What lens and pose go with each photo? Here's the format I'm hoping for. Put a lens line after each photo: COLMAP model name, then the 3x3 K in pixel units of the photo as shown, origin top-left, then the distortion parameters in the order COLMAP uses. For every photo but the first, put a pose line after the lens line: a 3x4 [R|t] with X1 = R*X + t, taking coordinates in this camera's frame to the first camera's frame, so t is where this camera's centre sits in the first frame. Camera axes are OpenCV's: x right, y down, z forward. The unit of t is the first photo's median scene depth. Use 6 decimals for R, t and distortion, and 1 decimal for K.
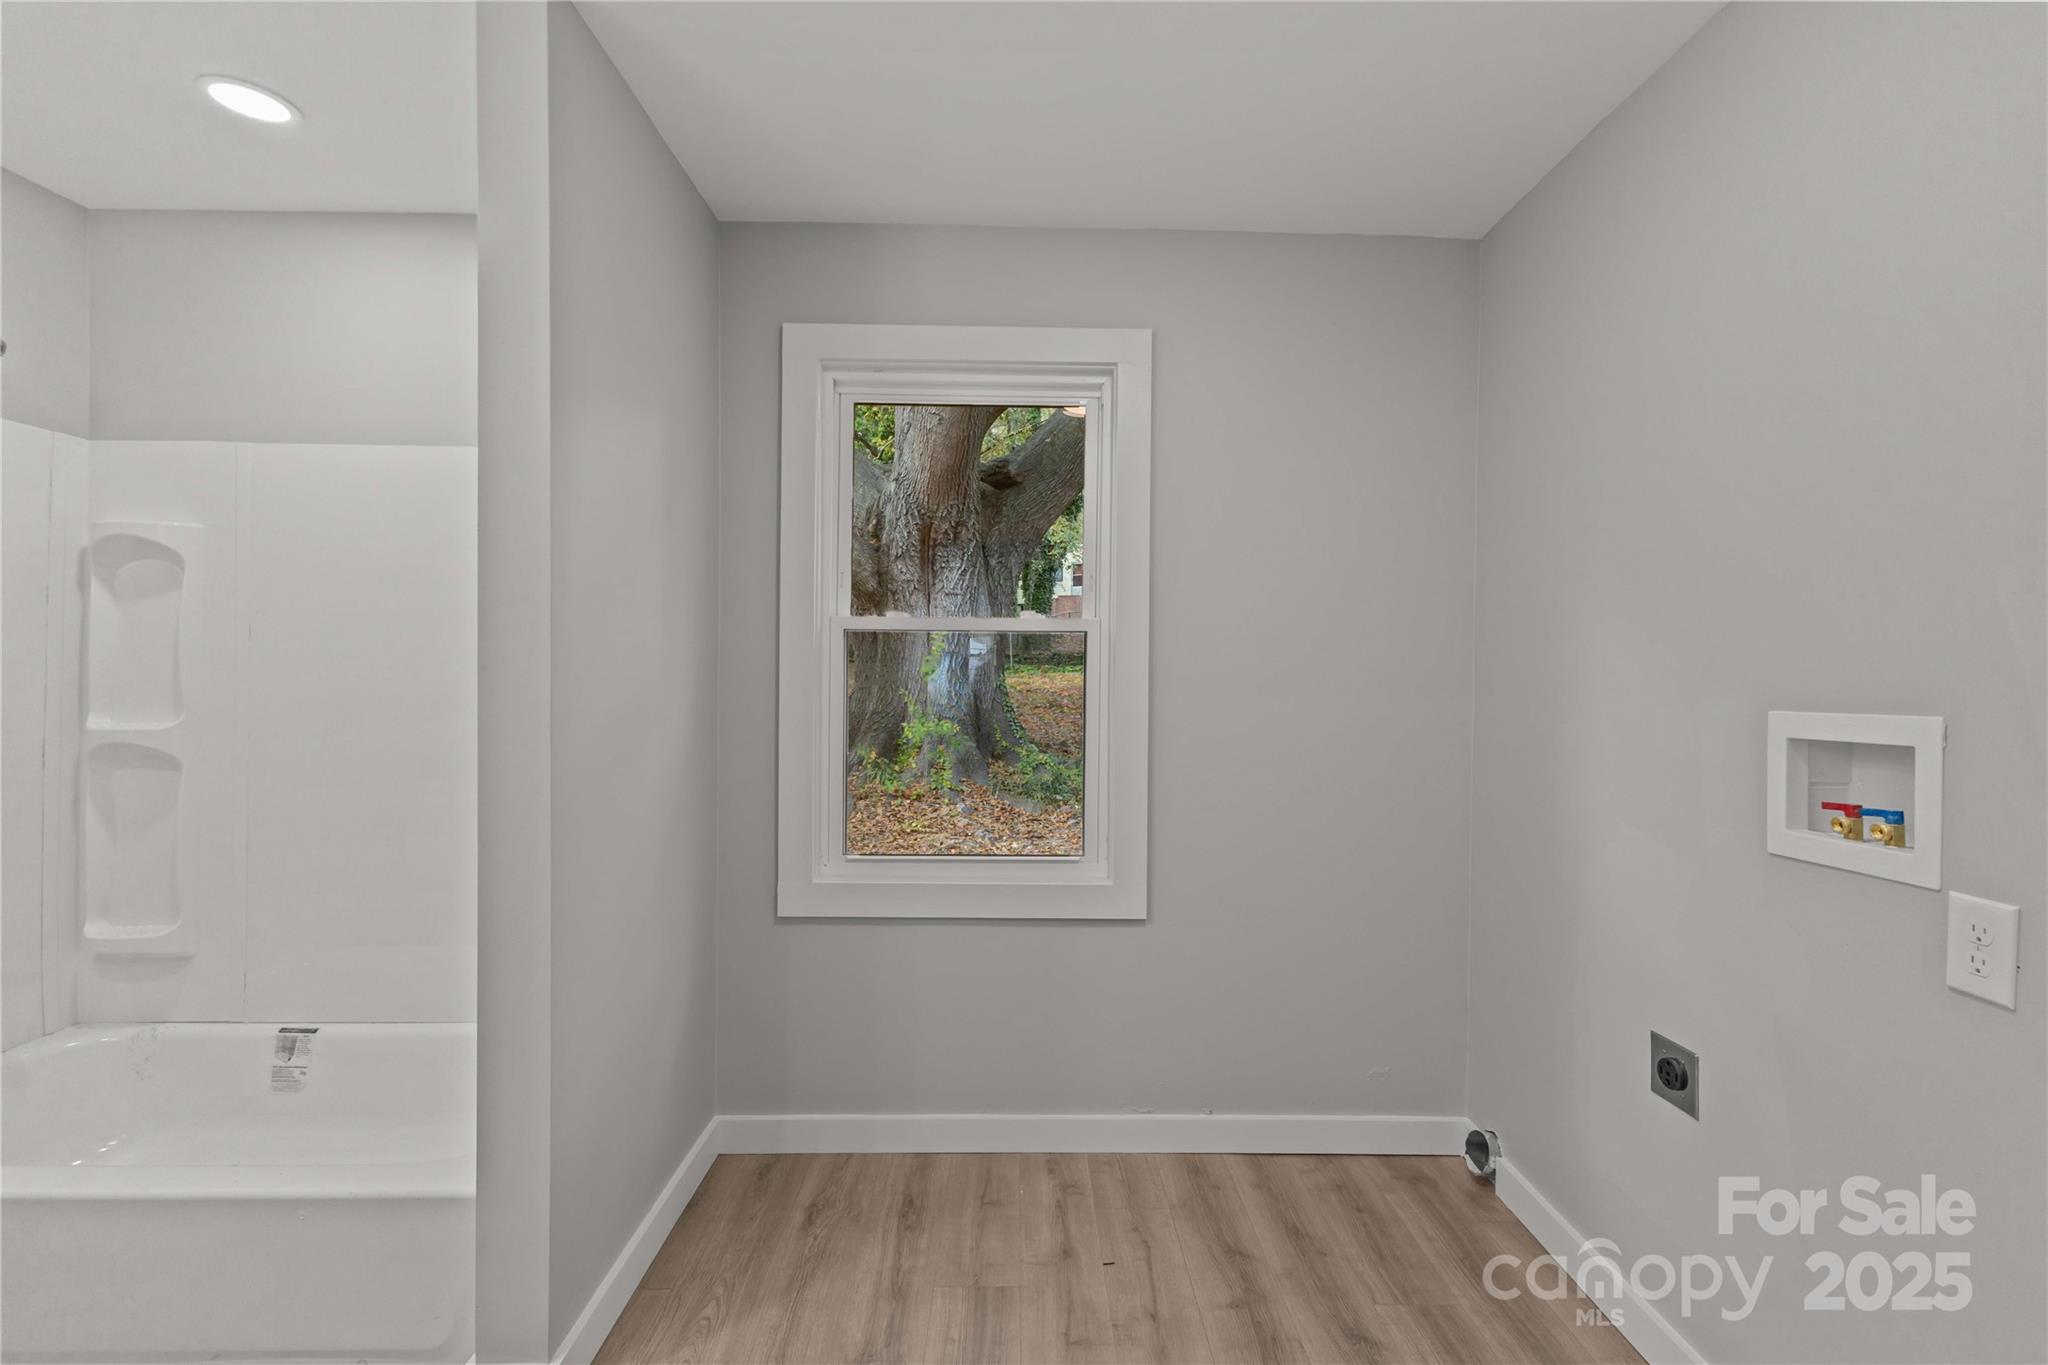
lens RADIAL K [[883.2, 0, 1018.9], [0, 883.2, 673.5], [0, 0, 1]] dist [0.010626, 0.001149]
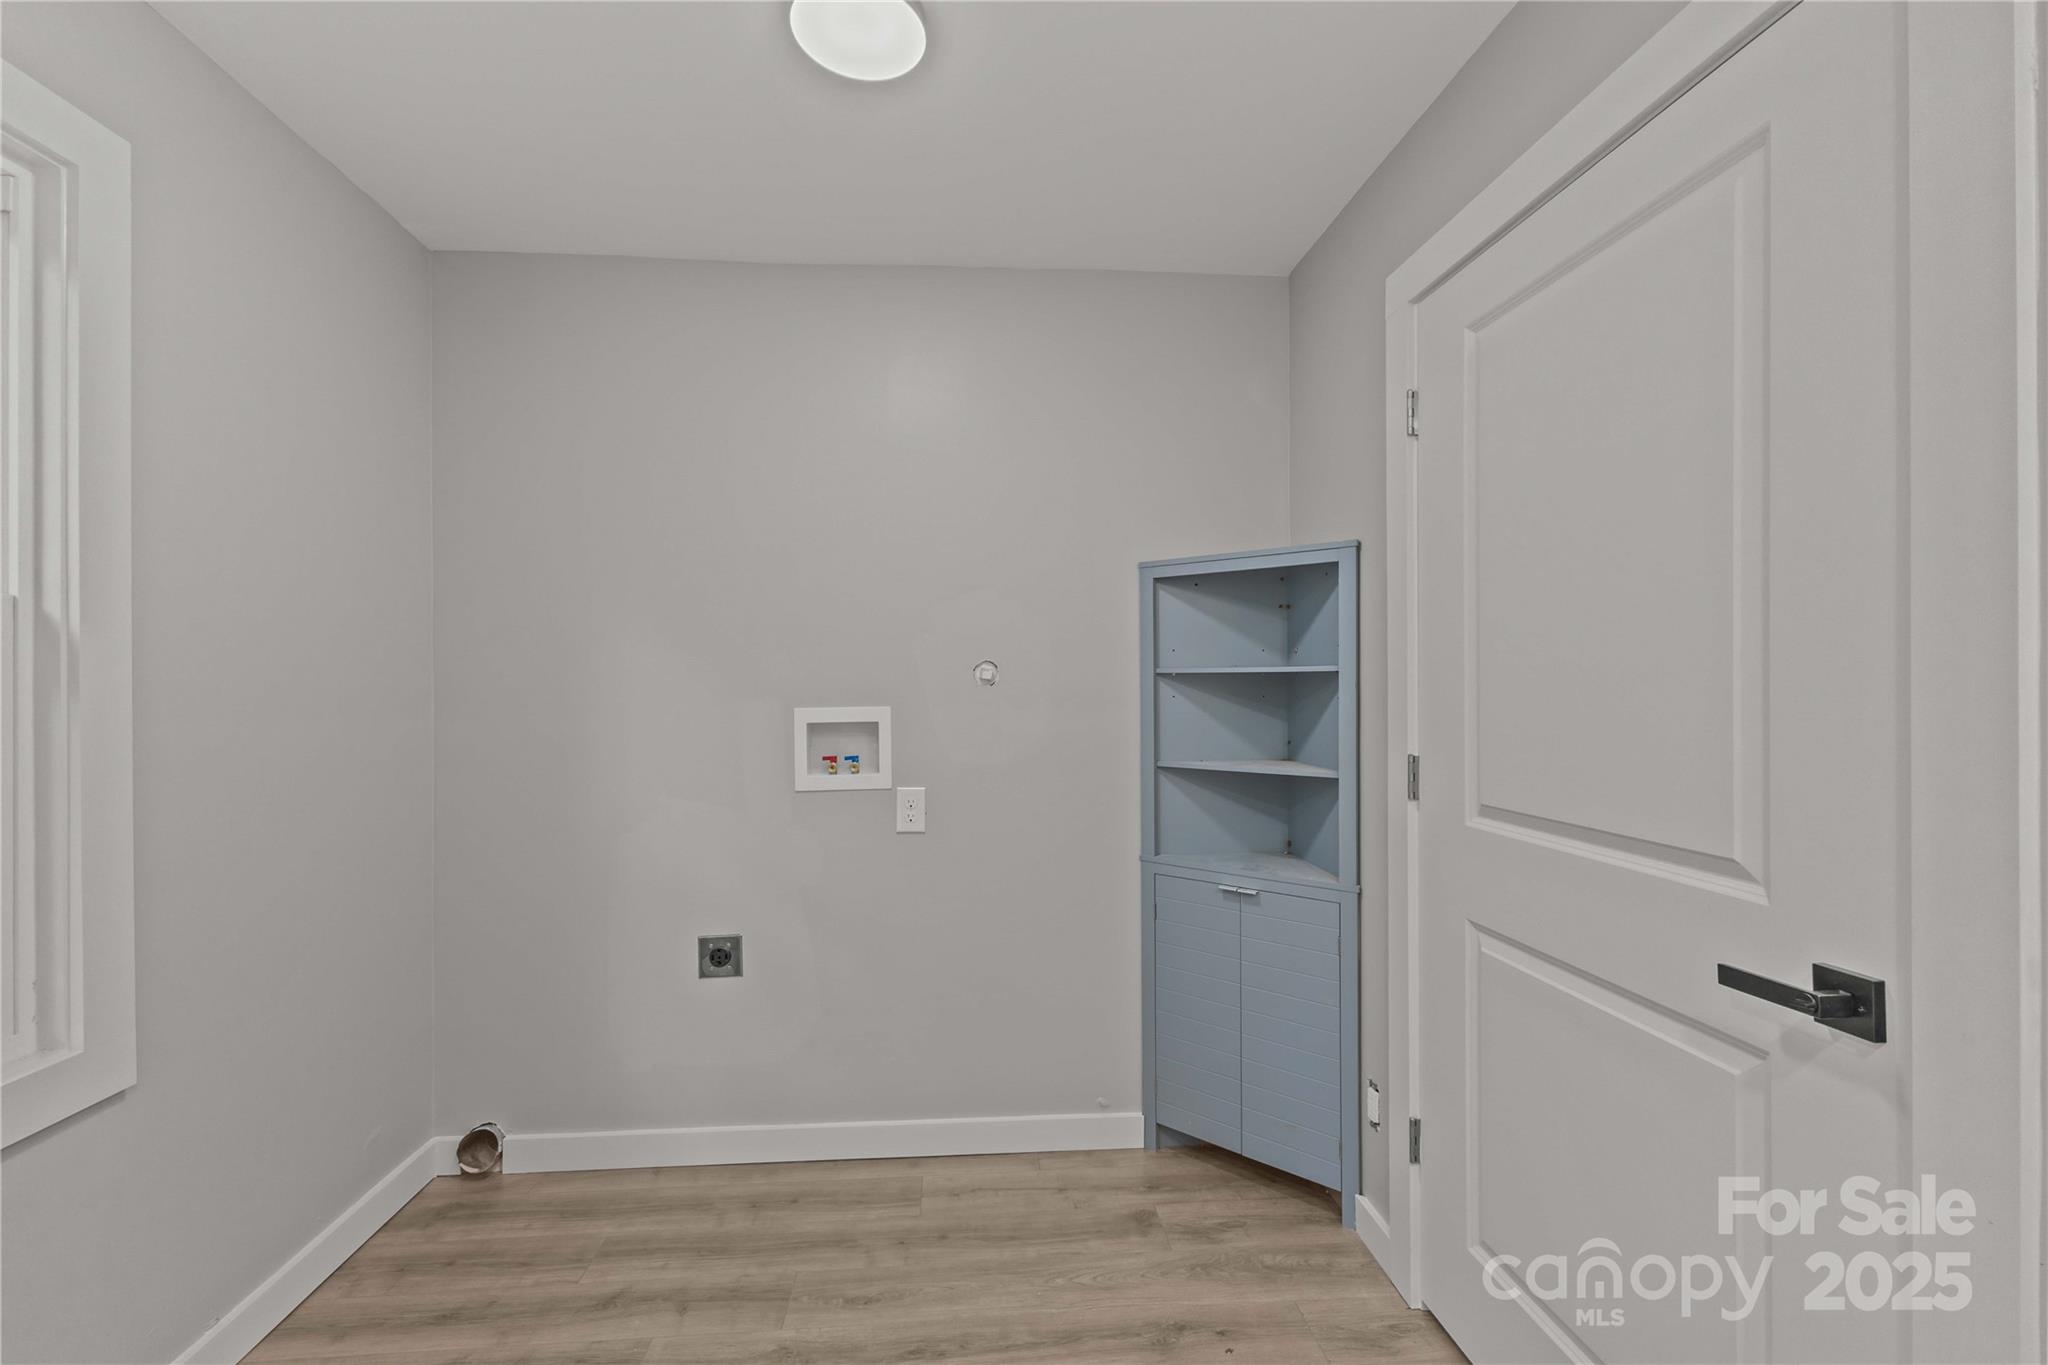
lens RADIAL K [[883.2, 0, 1030.0], [0, 883.2, 676.1], [0, 0, 1]] dist [0.010626, 0.001149]
pose [[-0.080913, 0.004315, 0.996712, -0.690303], [0.001516, 0.999990, -0.004206, -0.009230], [-0.996720, 0.001170, -0.080918, 0.536434]]
